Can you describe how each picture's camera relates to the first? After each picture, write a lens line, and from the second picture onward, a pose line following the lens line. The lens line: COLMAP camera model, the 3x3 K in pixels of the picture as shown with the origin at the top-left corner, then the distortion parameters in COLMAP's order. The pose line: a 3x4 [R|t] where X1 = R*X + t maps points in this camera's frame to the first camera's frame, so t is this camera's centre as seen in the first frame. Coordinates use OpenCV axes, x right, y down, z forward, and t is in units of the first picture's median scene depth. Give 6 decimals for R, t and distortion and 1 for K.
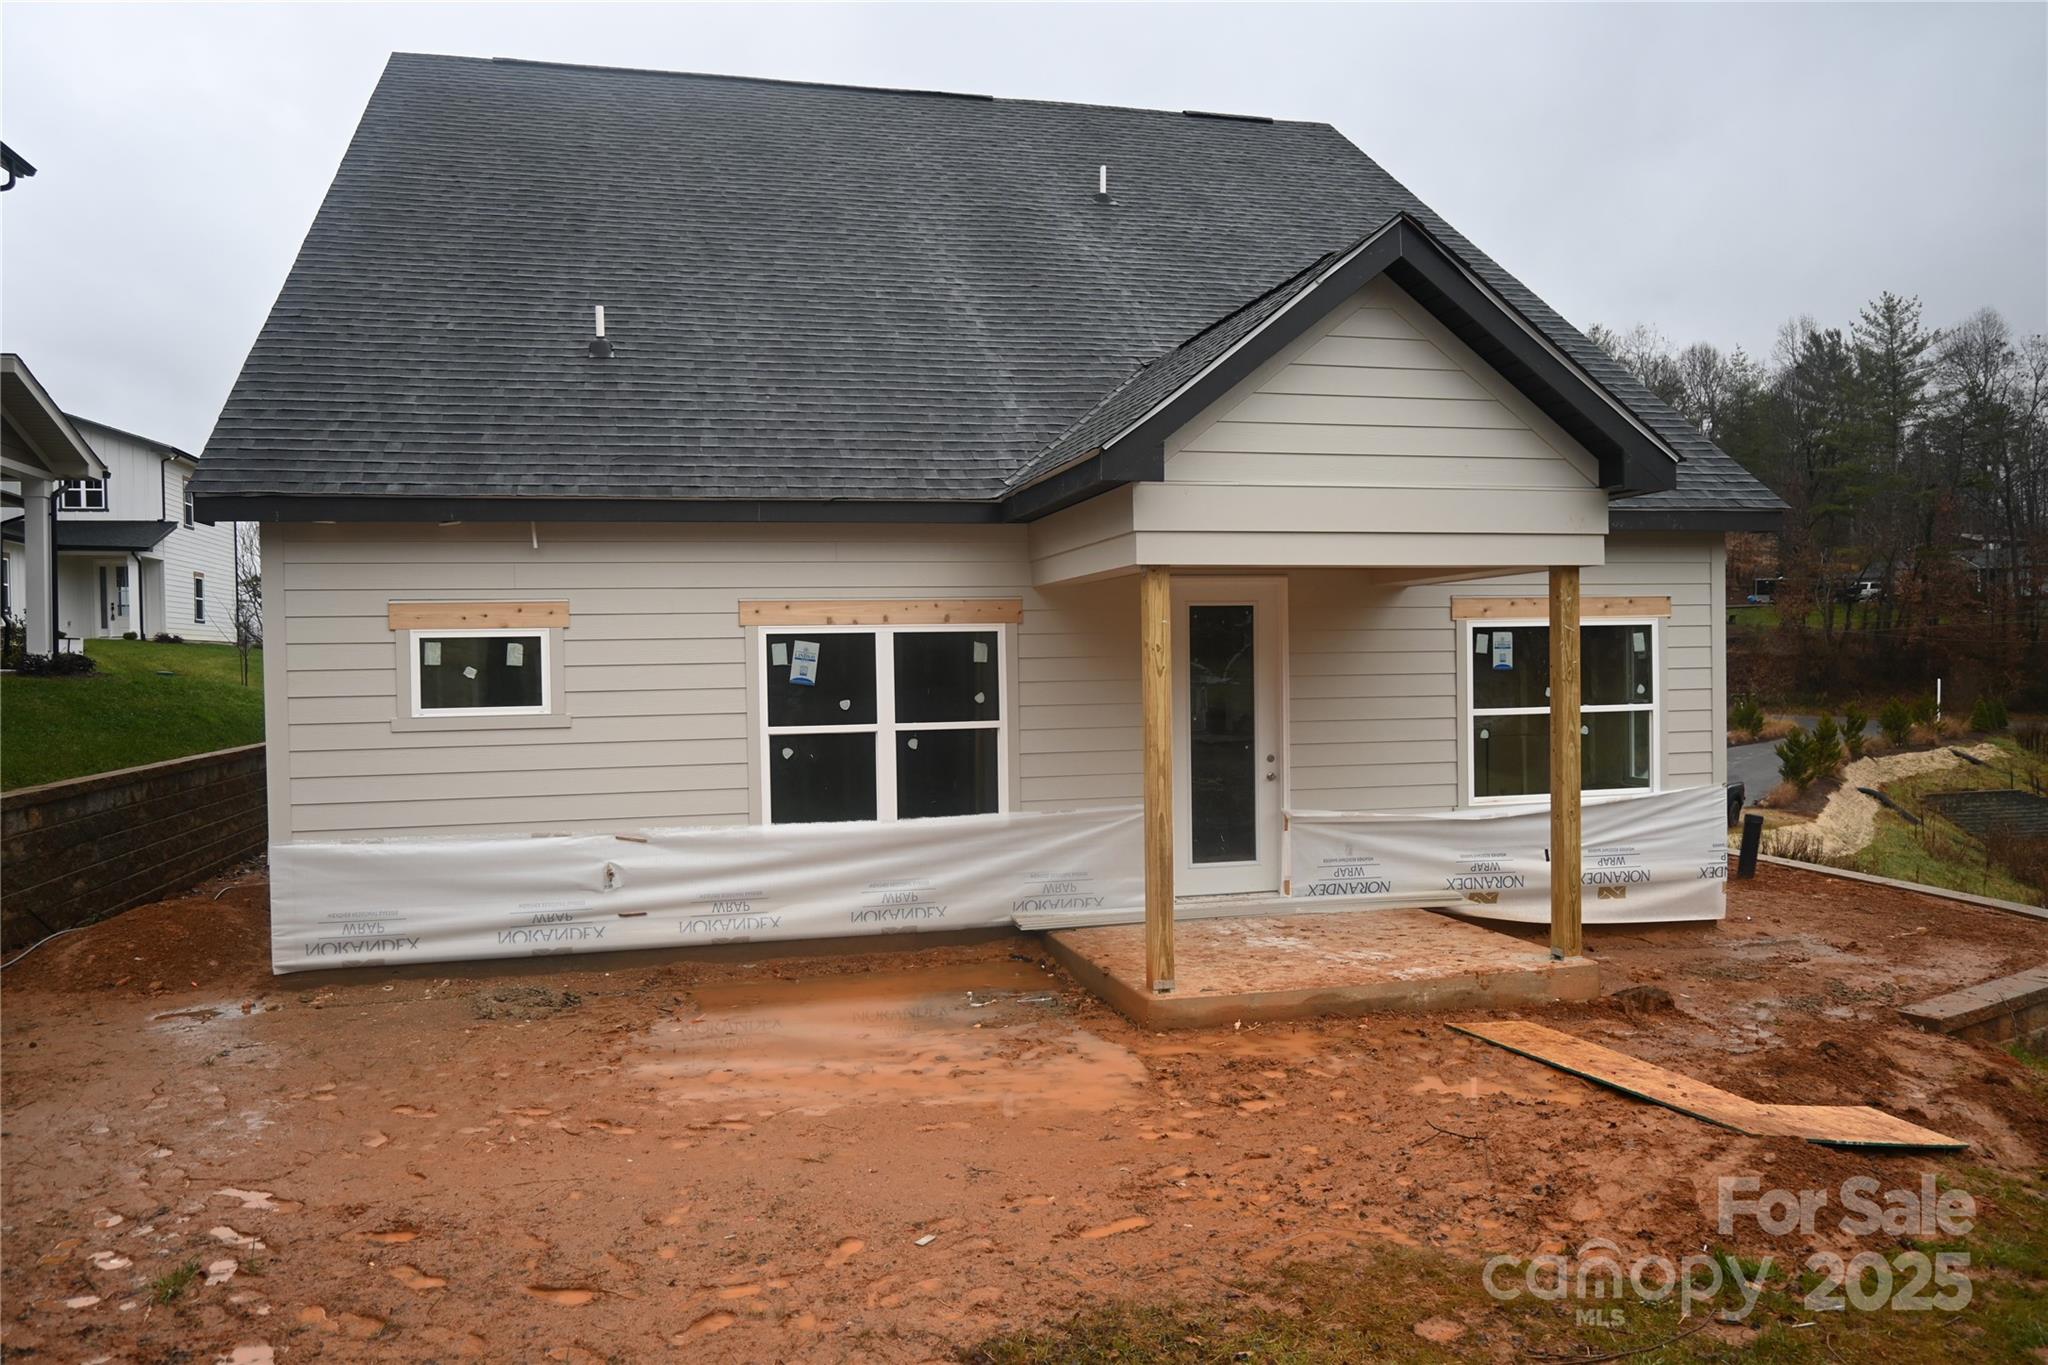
lens RADIAL K [[1439.6, 0, 1024.0], [0, 1439.6, 682.5], [0, 0, 1]] dist [-0.011024, -0.001347]
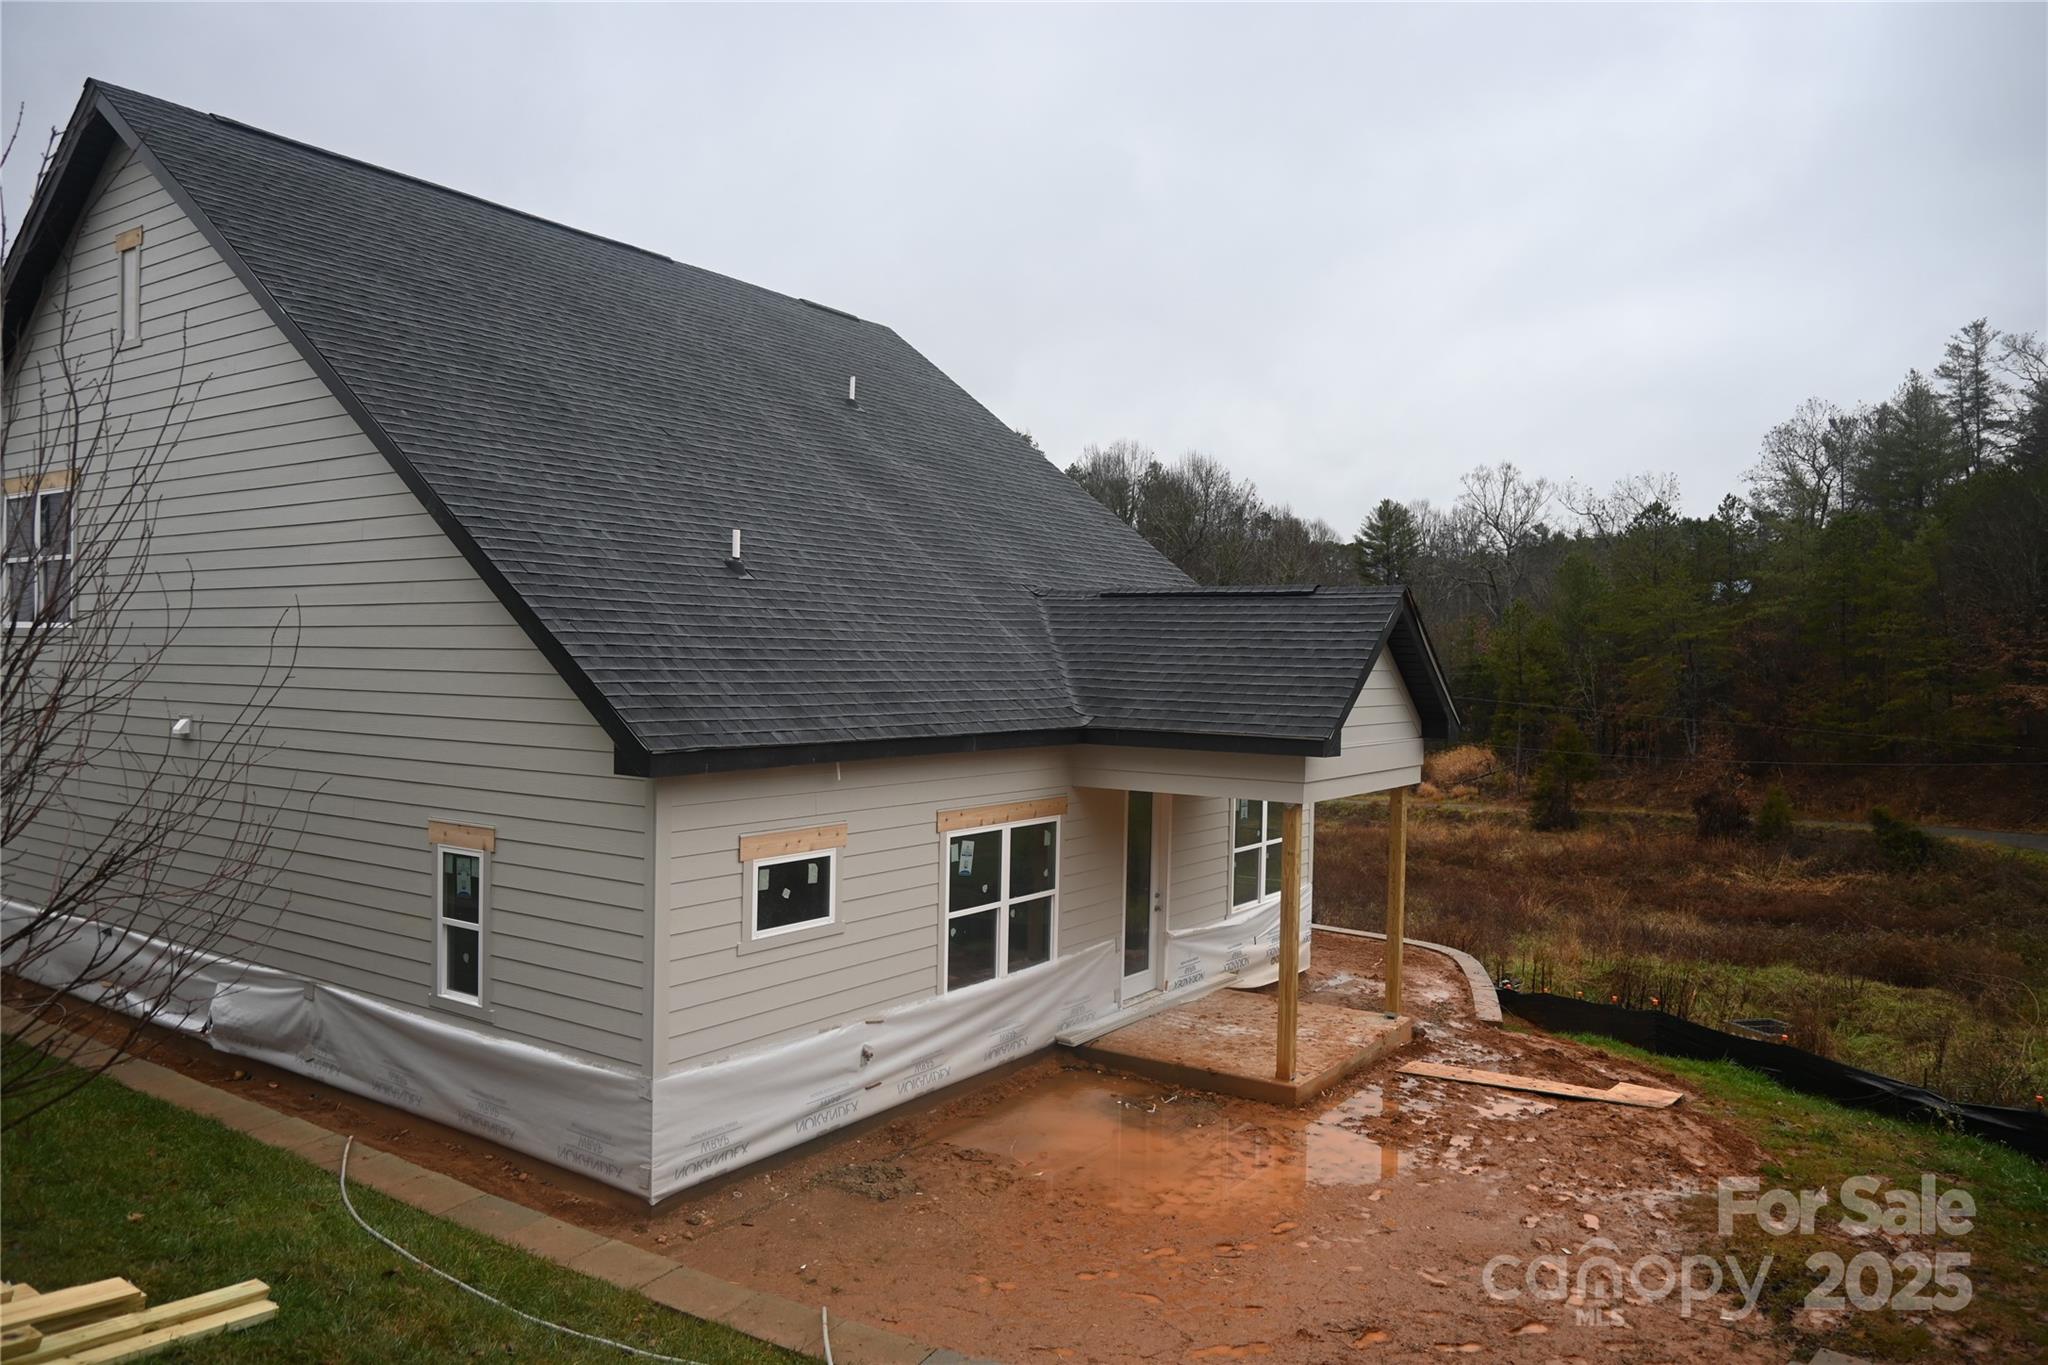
lens RADIAL K [[1387.5, 0, 1024.0], [0, 1387.5, 682.5], [0, 0, 1]] dist [-0.000868, 0.001214]
pose [[0.756187, 0.019682, 0.654059, -0.911962], [-0.018891, 0.999788, -0.008245, -0.158013], [-0.654082, -0.006121, 0.756399, 0.065915]]
